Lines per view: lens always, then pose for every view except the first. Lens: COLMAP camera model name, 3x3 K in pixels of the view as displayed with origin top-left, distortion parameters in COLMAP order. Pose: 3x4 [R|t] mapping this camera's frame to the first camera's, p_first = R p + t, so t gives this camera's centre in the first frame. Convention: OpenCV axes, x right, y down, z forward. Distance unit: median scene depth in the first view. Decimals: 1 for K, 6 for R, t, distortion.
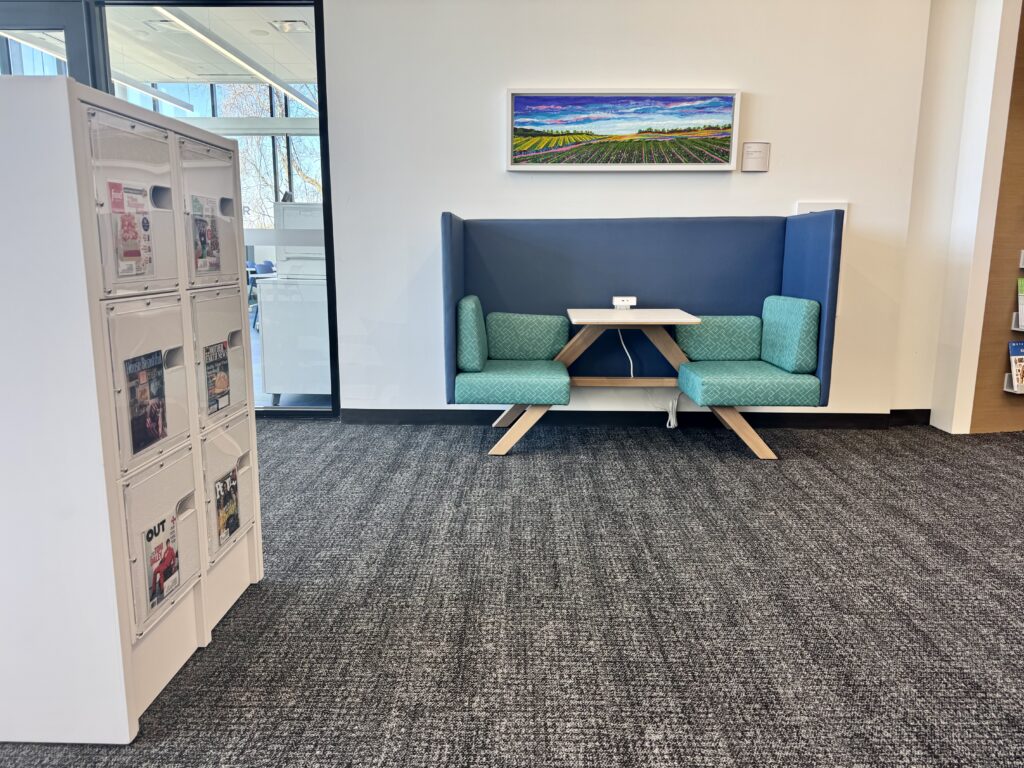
lens RADIAL K [[706.6, 0, 510.3], [0, 706.6, 387.0], [0, 0, 1]] dist [0.007230, -0.011634]
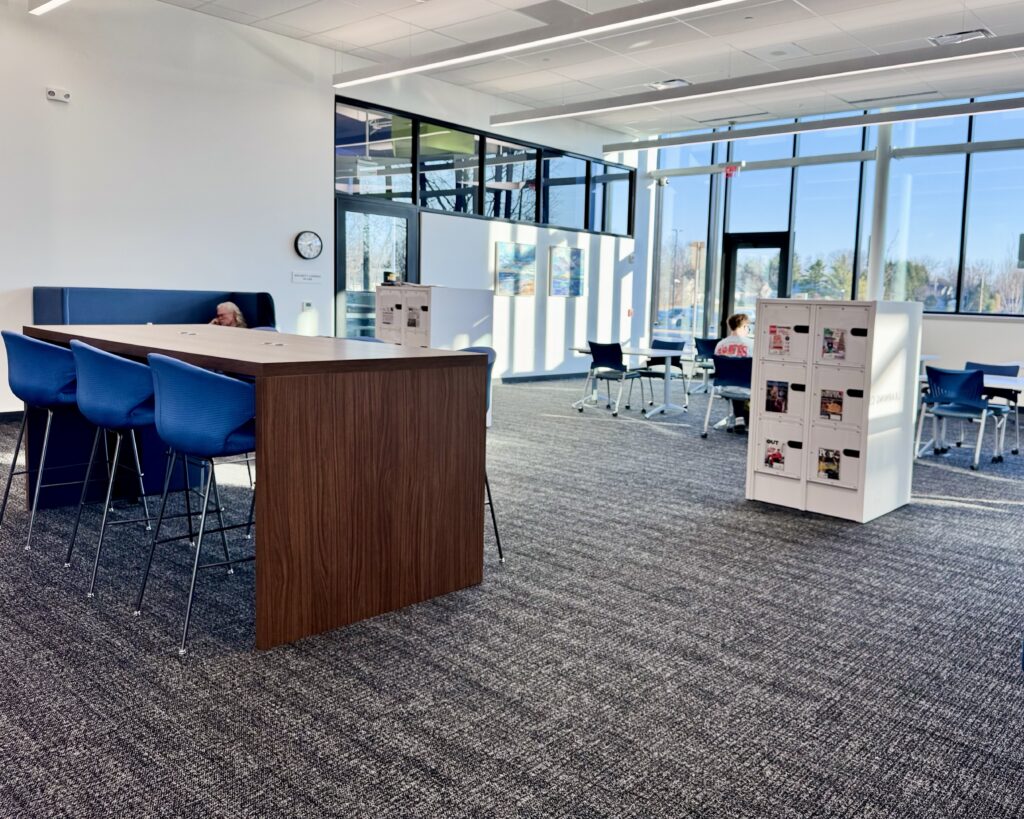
lens RADIAL K [[869.1, 0, 513.0], [0, 869.1, 408.4], [0, 0, 1]] dist [0.007230, 0.005339]
pose [[-0.683000, 0.063888, -0.727619, 1.864765], [-0.178444, 0.951387, 0.251038, -0.420687], [0.708286, 0.301298, -0.638397, 1.656361]]
